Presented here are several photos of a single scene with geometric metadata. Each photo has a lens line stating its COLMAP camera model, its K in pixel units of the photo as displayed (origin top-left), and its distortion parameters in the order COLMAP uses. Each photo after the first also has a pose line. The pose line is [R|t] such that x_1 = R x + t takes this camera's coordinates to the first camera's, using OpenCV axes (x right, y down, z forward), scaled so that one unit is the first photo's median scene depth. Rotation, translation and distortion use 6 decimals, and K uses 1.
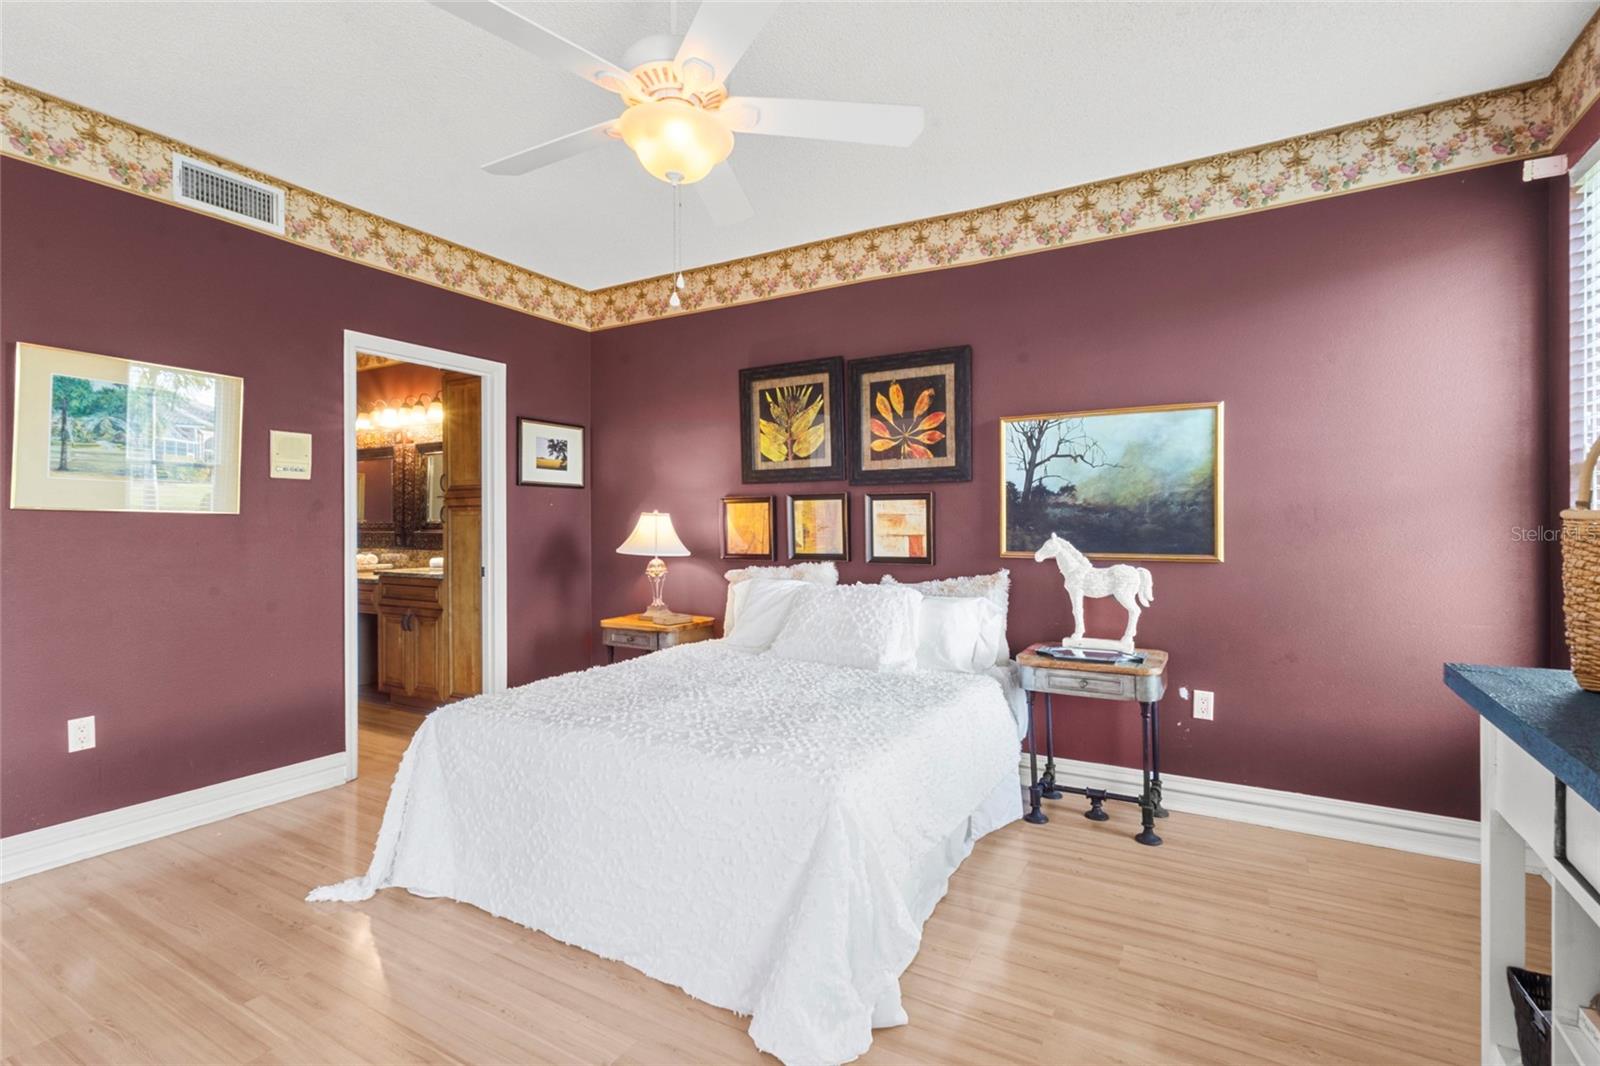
lens RADIAL K [[745.6, 0, 802.6], [0, 745.6, 524.2], [0, 0, 1]] dist [0.013735, 0.000033]
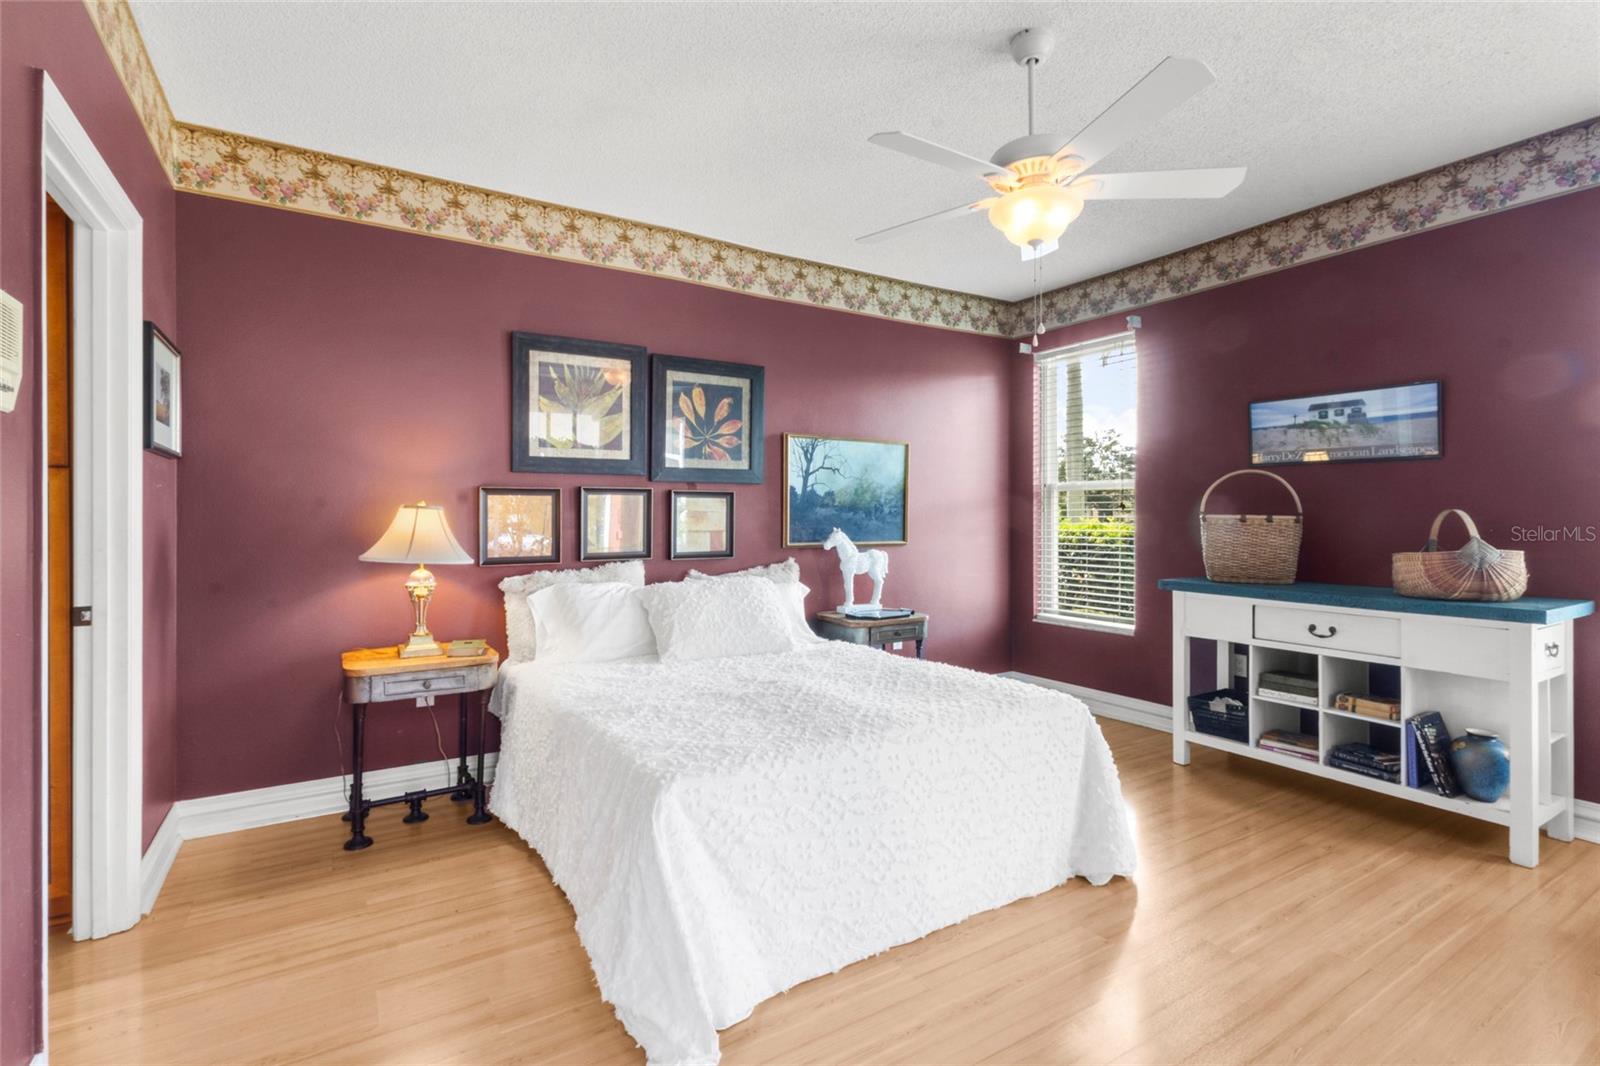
lens RADIAL K [[735.2, 0, 792.8], [0, 735.2, 526.3], [0, 0, 1]] dist [0.002522, 0.000306]
pose [[0.475465, -0.004152, 0.879725, -0.729540], [0.005844, 0.999982, 0.001562, 0.006811], [-0.879715, 0.004398, 0.475480, 0.398940]]
